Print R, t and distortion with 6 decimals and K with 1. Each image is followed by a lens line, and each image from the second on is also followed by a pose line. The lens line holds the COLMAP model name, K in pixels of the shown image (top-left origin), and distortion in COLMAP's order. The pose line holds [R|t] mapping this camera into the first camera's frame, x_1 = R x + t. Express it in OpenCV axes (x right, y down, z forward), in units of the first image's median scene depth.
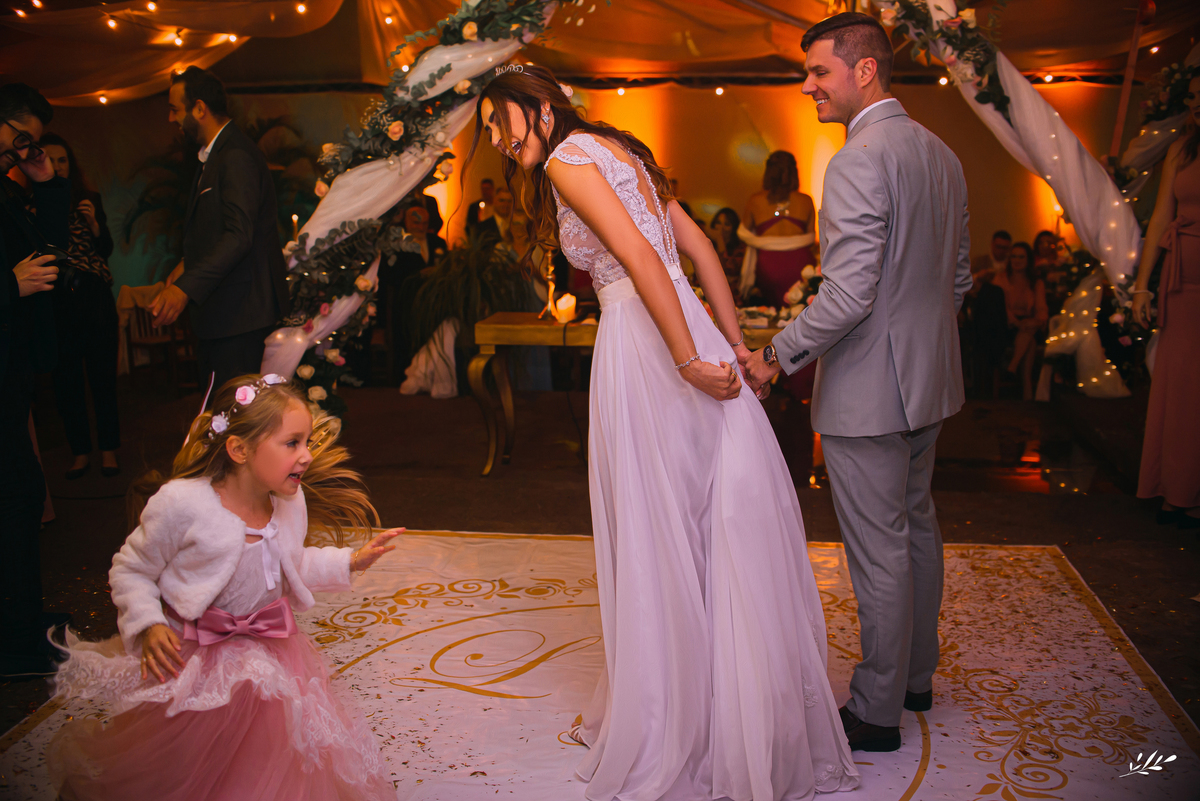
lens RADIAL K [[1340.6, 0, 598.4], [0, 1340.6, 384.2], [0, 0, 1]] dist [-0.190928, 0.195486]
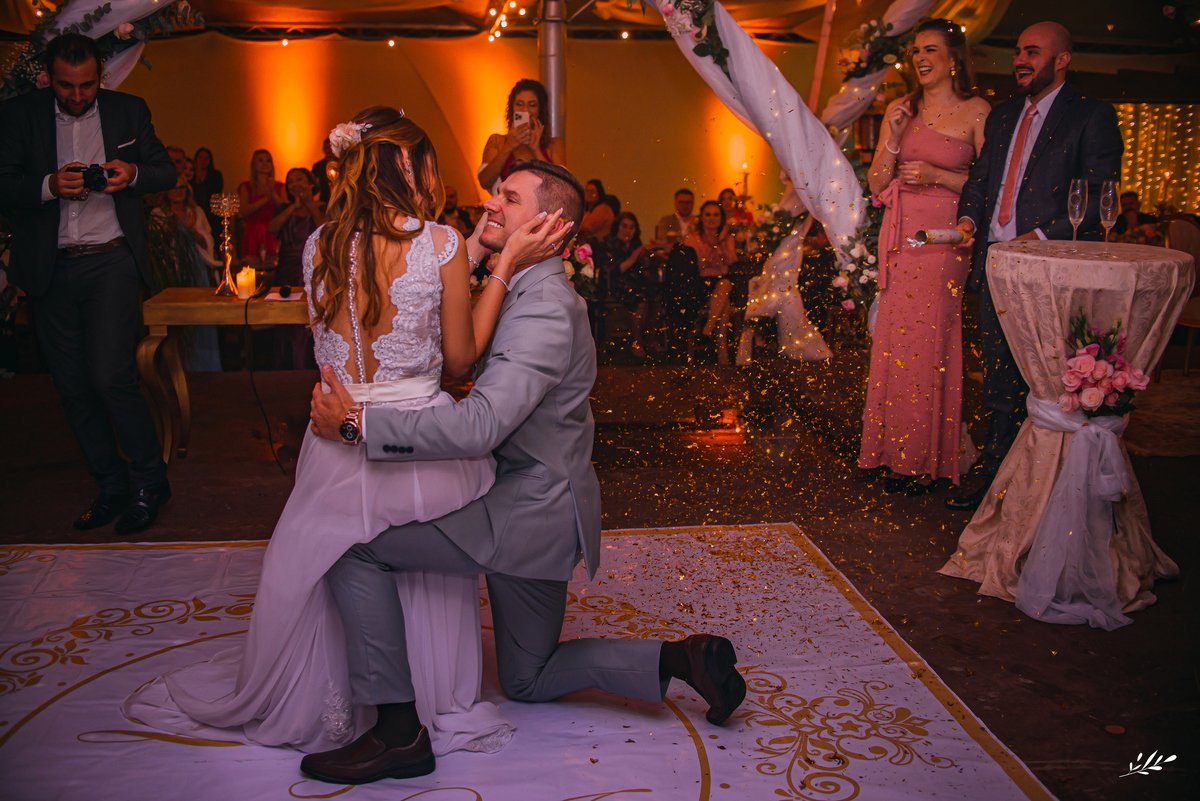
lens RADIAL K [[1340.6, 0, 598.4], [0, 1340.6, 384.2], [0, 0, 1]] dist [-0.190928, 0.195486]
pose [[0.964670, -0.037398, 0.260792, -0.034275], [0.029316, 0.998964, 0.034814, -0.014339], [-0.261824, -0.025939, 0.964767, 0.096952]]
